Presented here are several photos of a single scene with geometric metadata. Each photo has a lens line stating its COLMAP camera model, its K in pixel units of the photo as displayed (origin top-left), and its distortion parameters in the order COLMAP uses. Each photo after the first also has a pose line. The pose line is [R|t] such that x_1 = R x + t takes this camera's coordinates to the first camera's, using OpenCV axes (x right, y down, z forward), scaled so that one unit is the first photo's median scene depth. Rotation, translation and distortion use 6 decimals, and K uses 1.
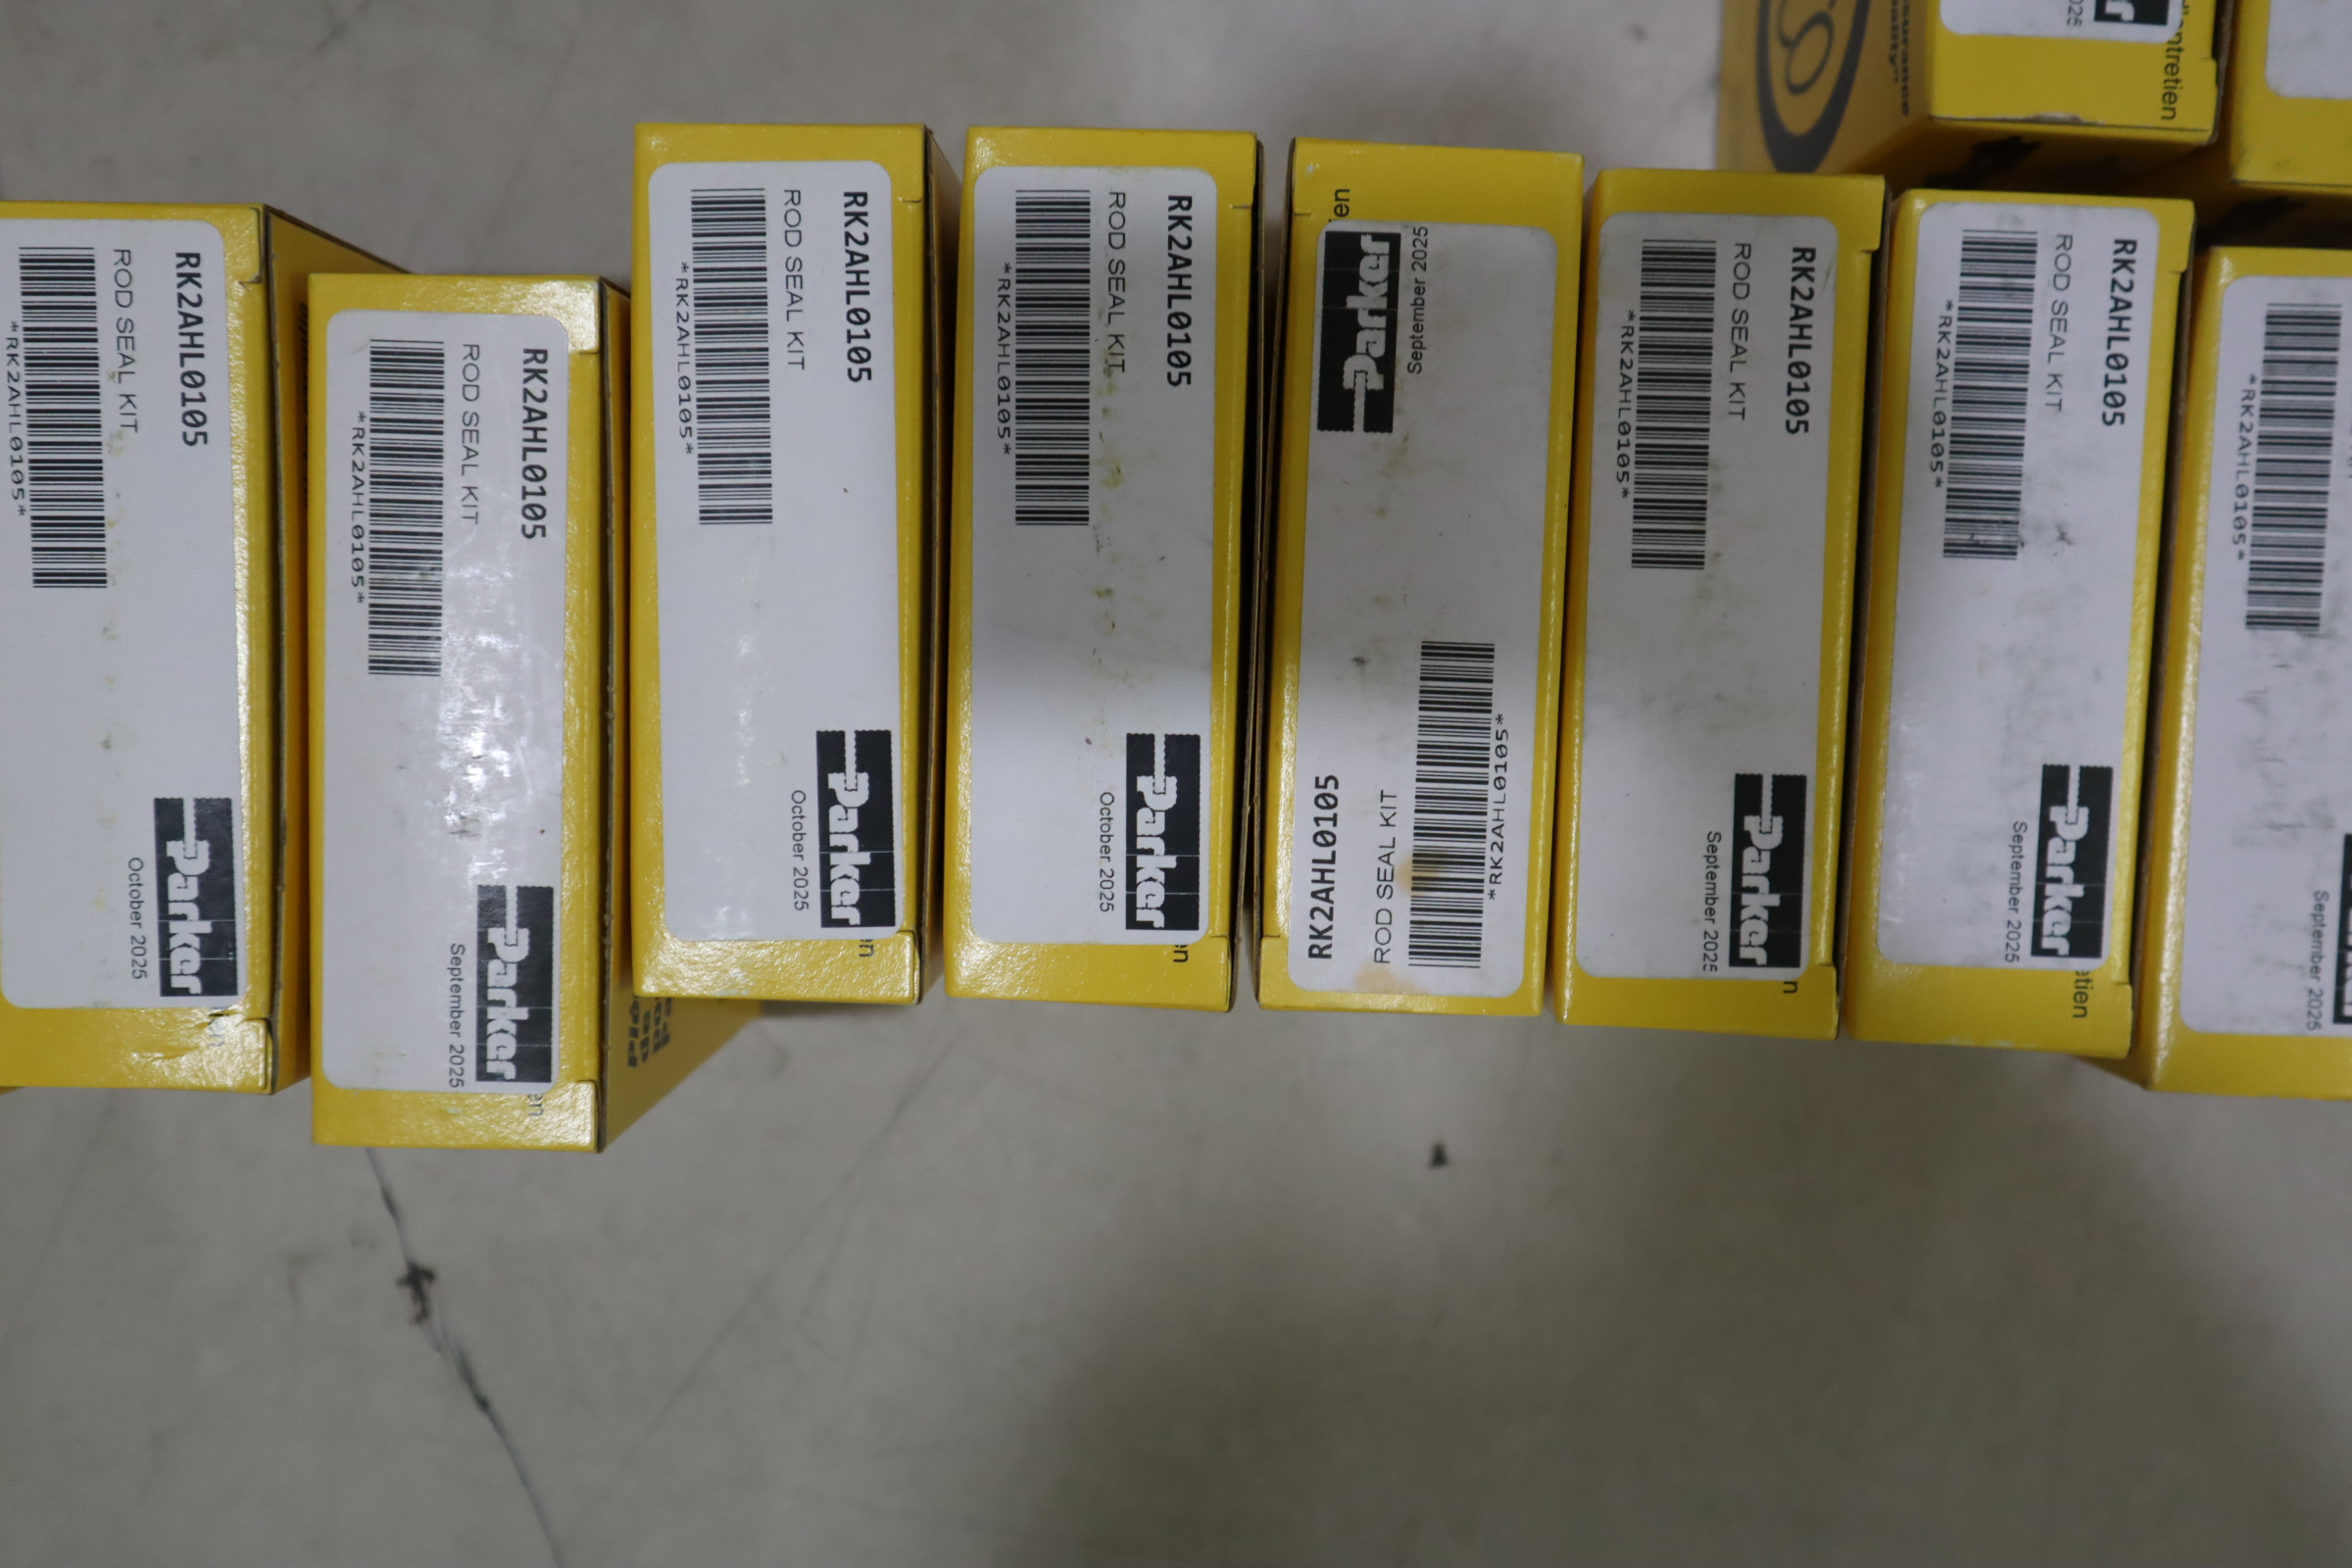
lens RADIAL K [[2388.9, 0, 1176.7], [0, 2388.9, 801.0], [0, 0, 1]] dist [0.029799, 0.000000]
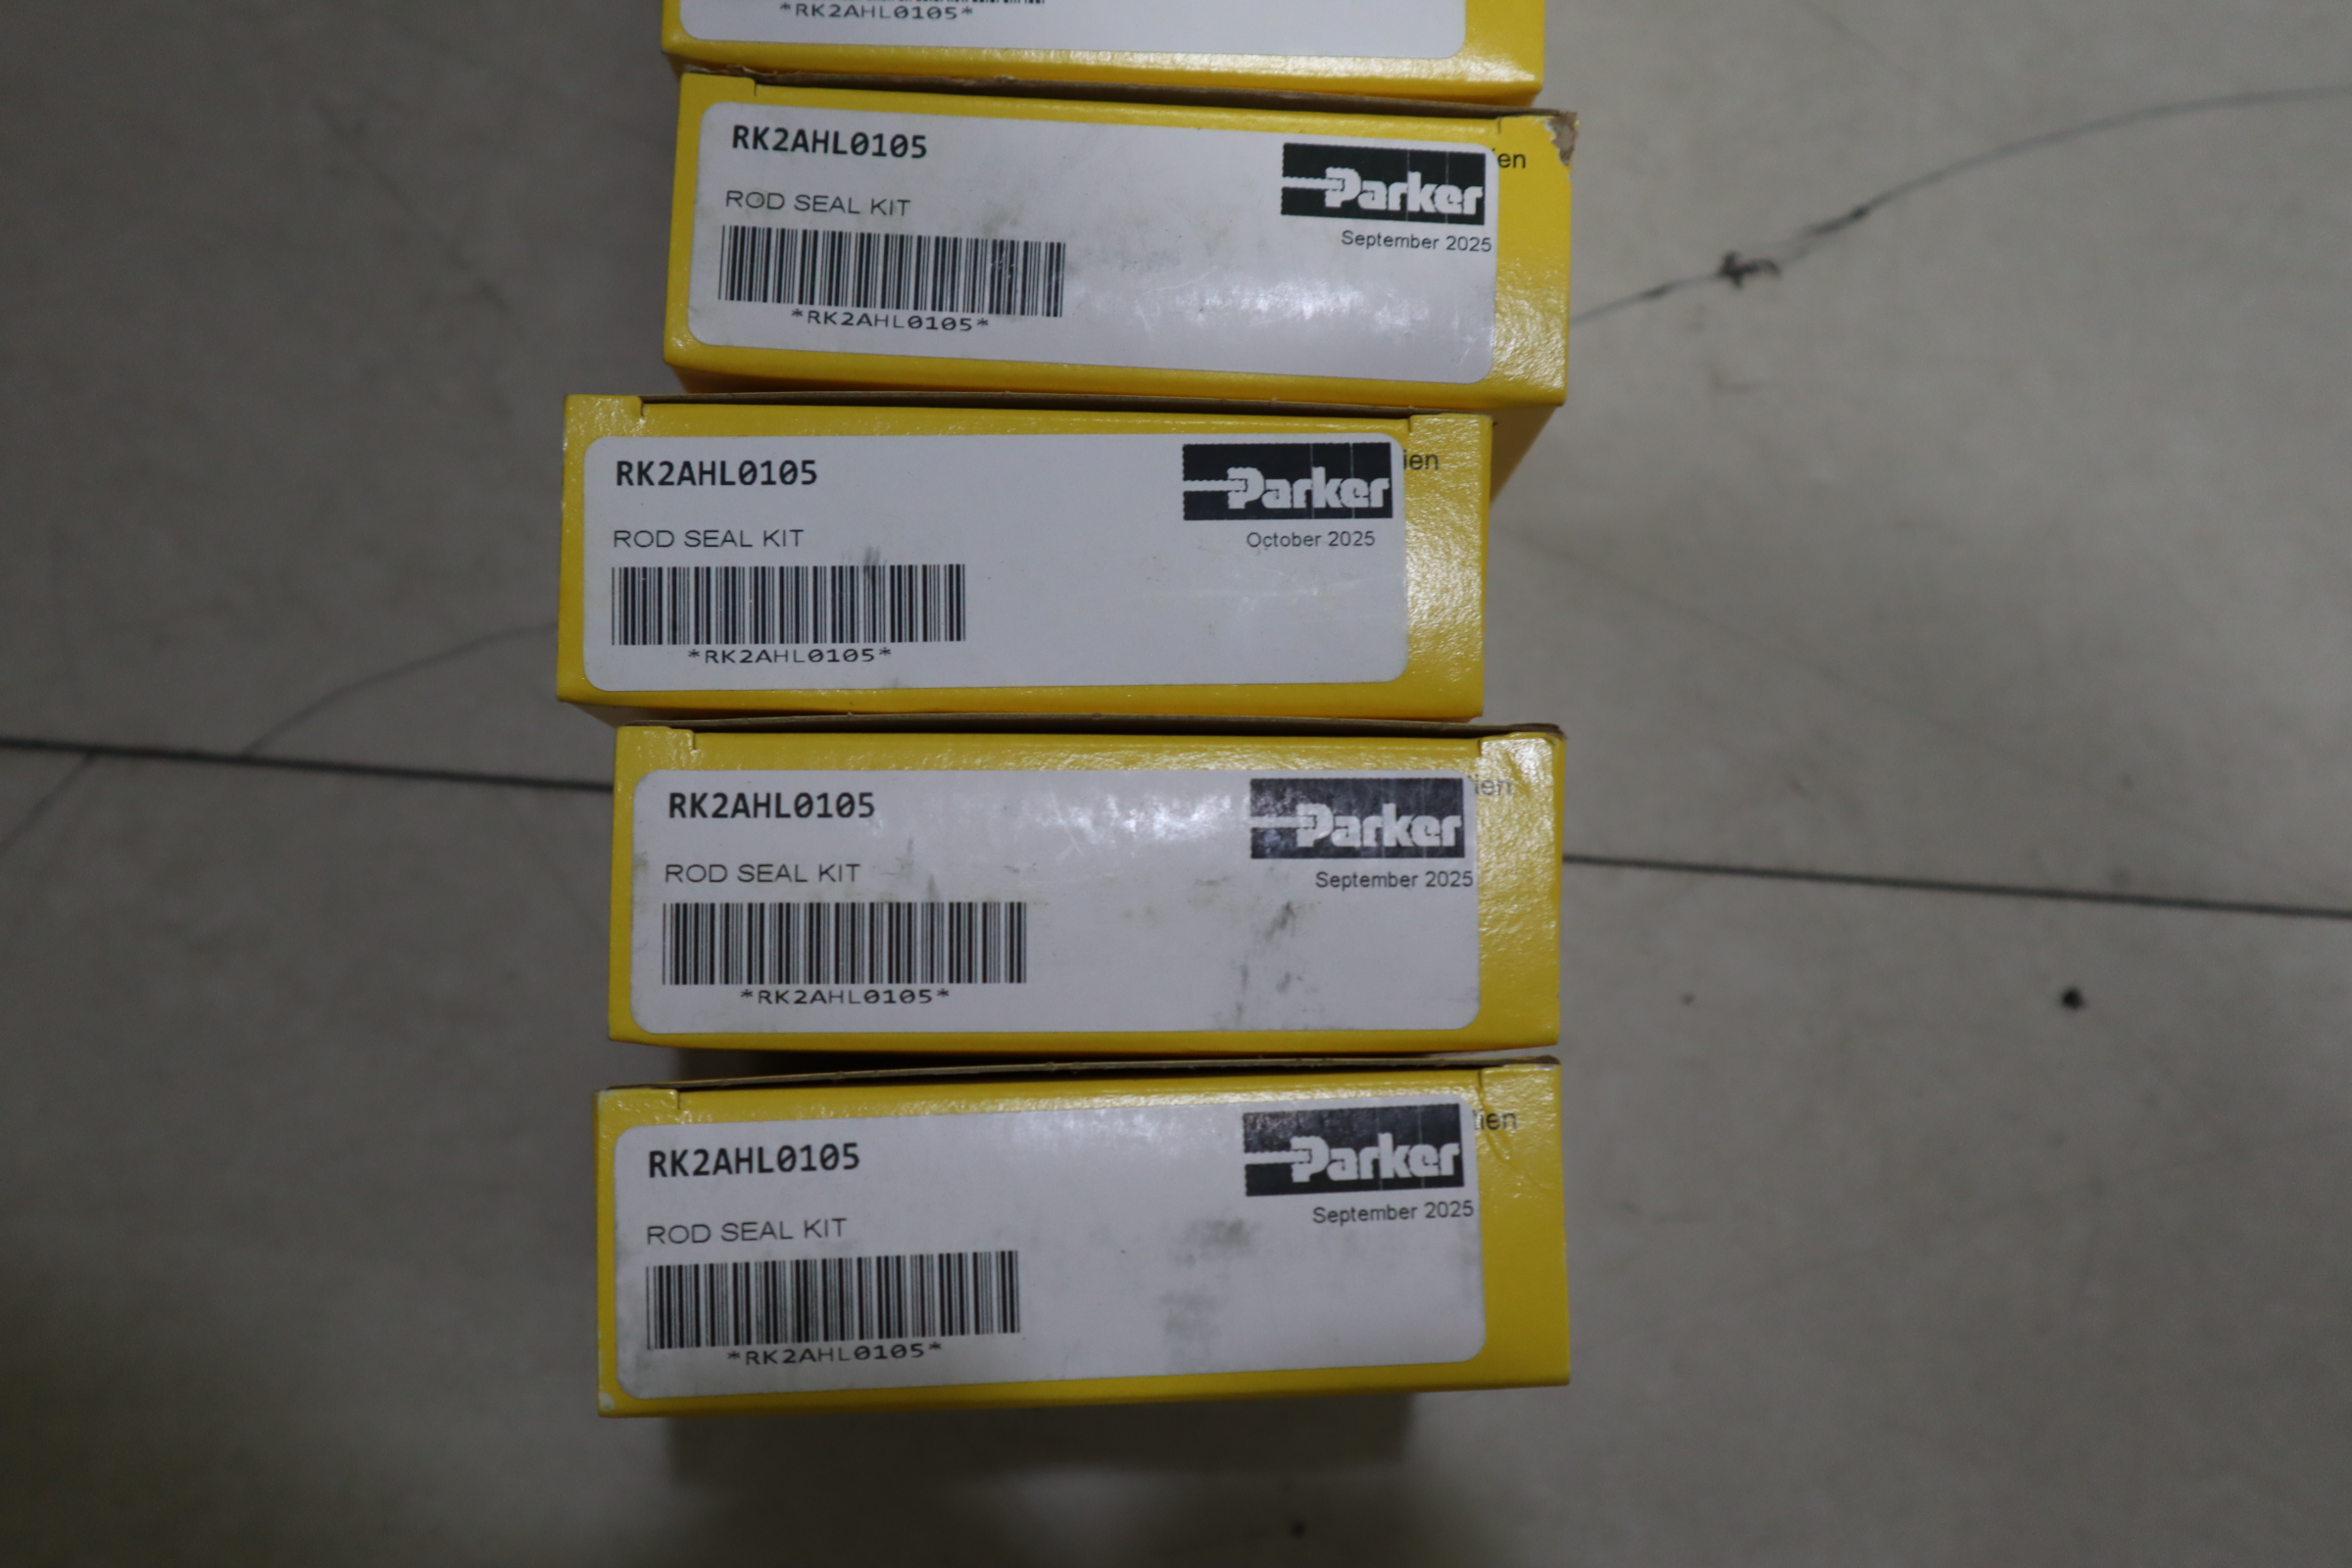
lens RADIAL K [[2388.9, 0, 1189.8], [0, 2388.9, 797.6], [0, 0, 1]] dist [0.029799, 0.000000]
pose [[0.009204, -0.991358, 0.130863, -0.911174], [0.999676, 0.006019, -0.024718, -0.000718], [0.023717, 0.131048, 0.991092, 0.052409]]
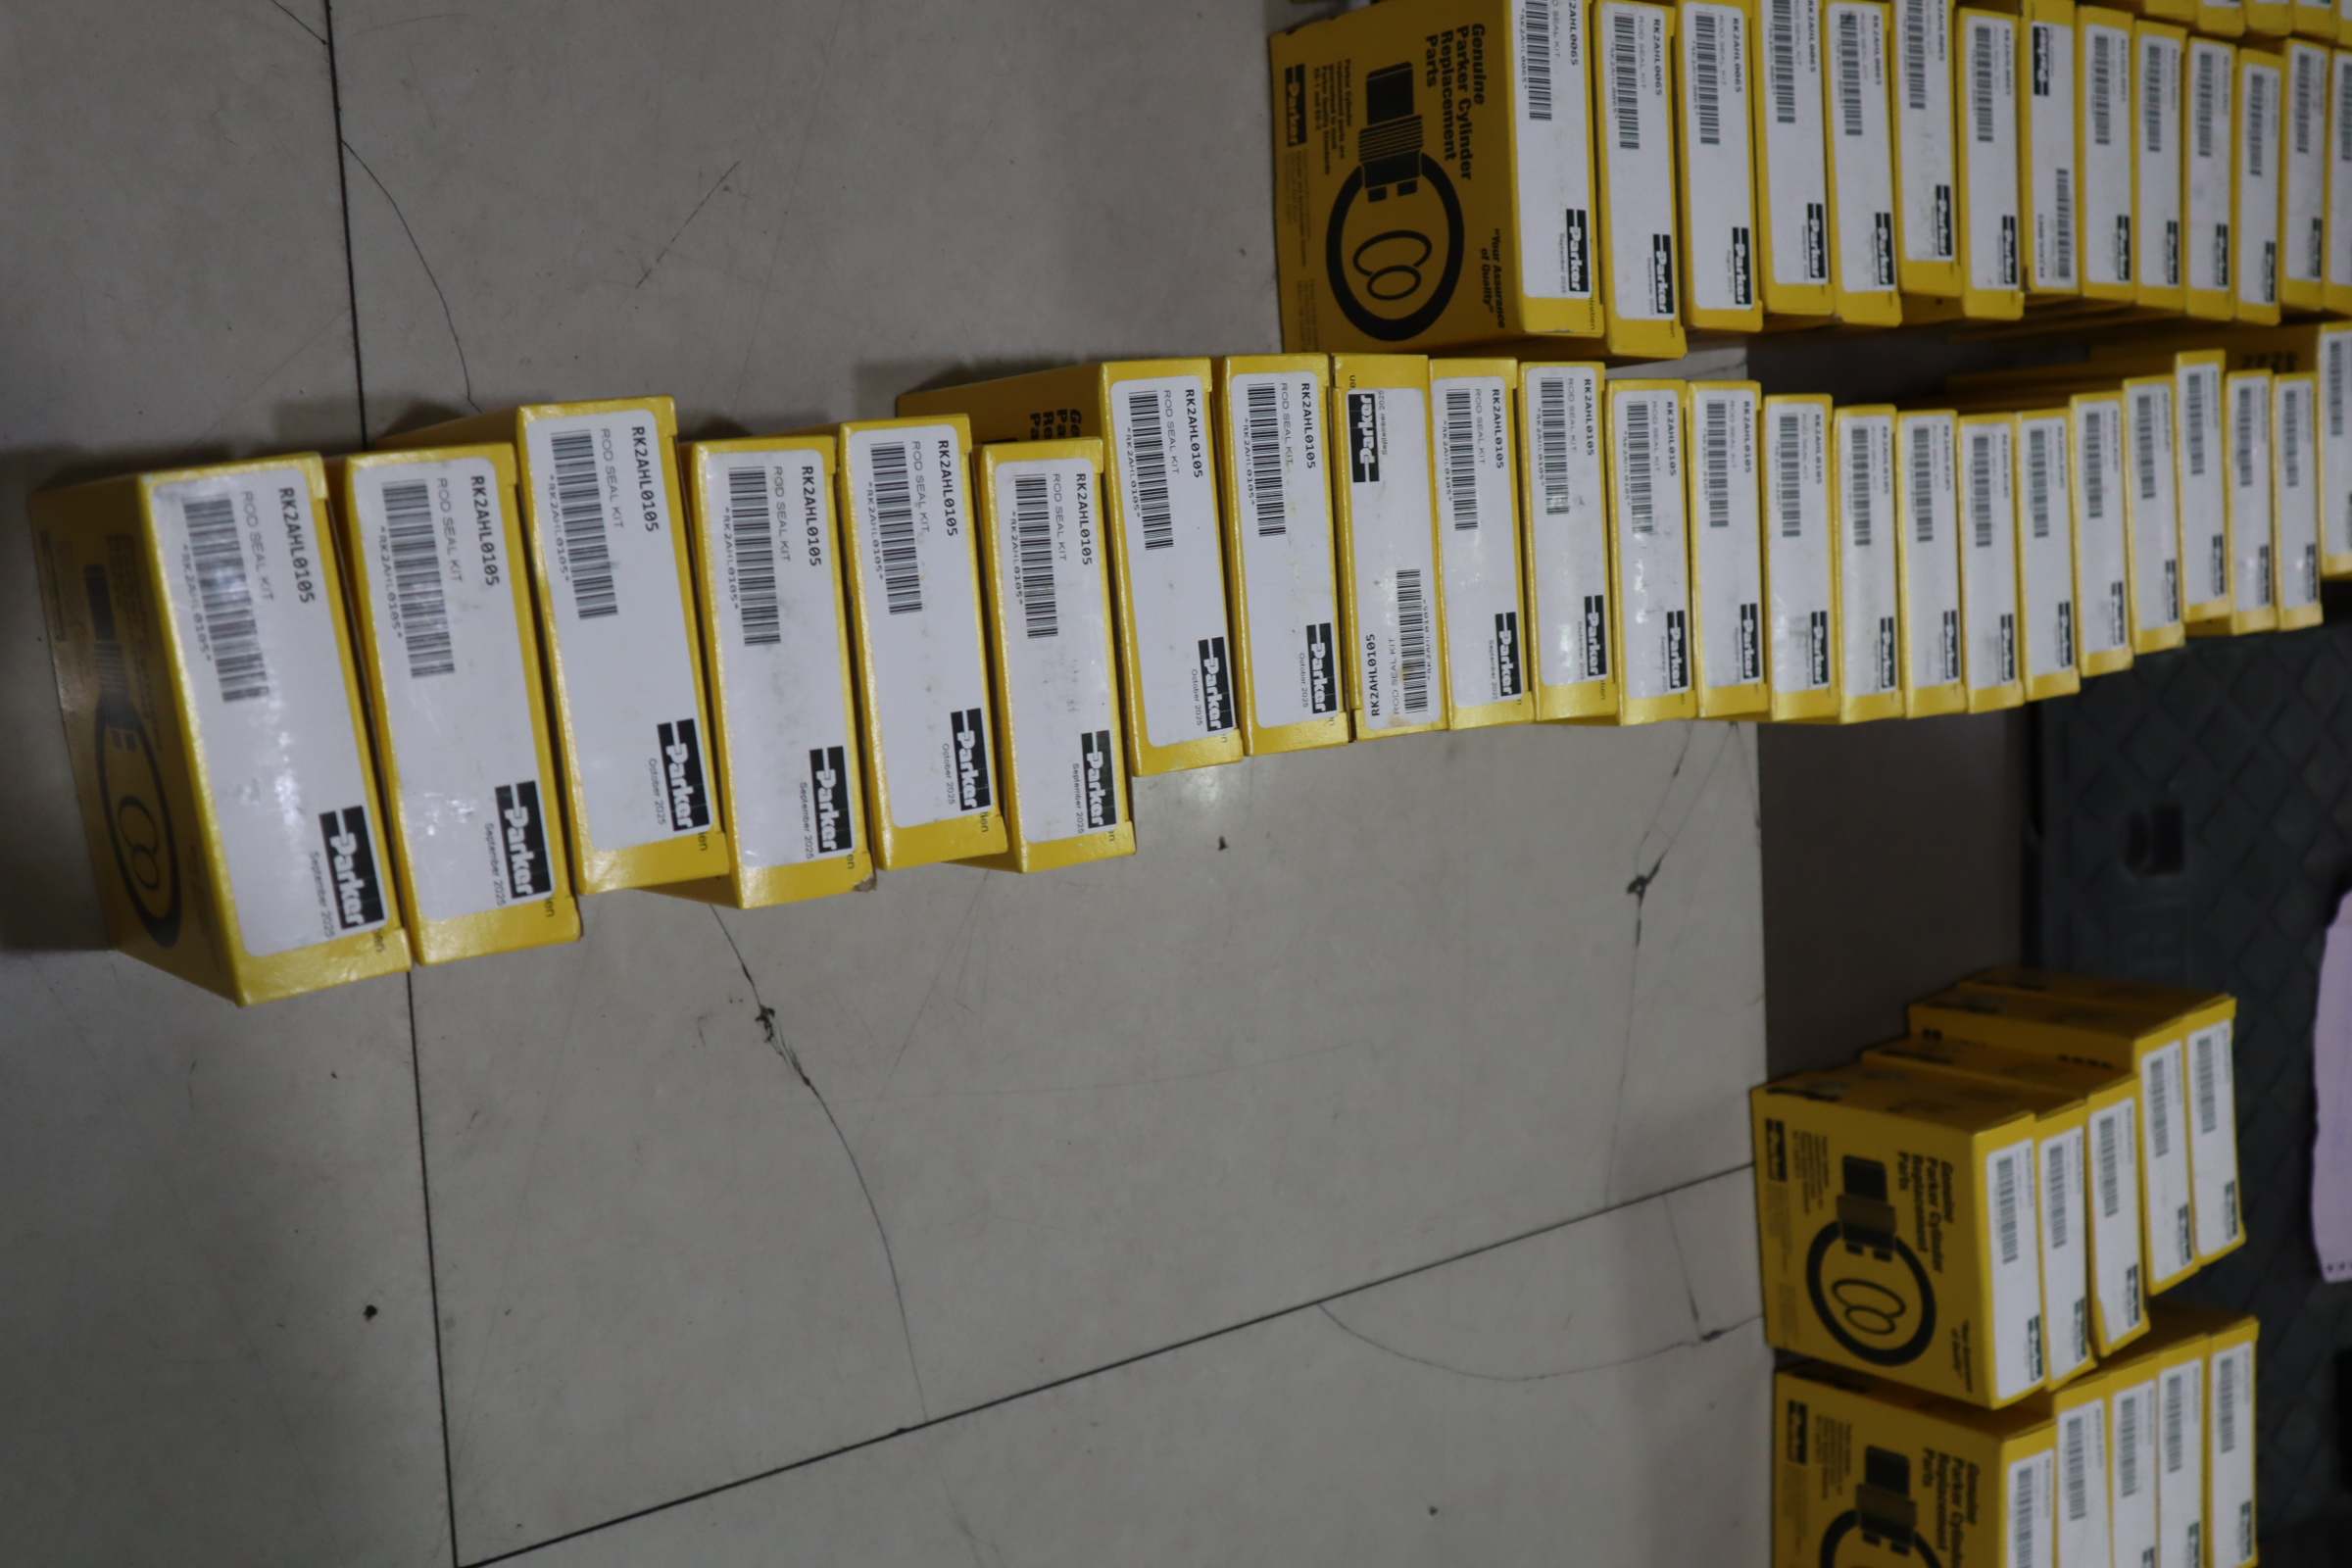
lens RADIAL K [[2388.9, 0, 1169.1], [0, 2388.9, 779.6], [0, 0, 1]] dist [0.029799, 0.000000]
pose [[0.795933, -0.151078, 0.586230, -1.431561], [0.133101, 0.988337, 0.073993, -0.067528], [-0.590571, 0.019134, 0.806758, -0.704879]]
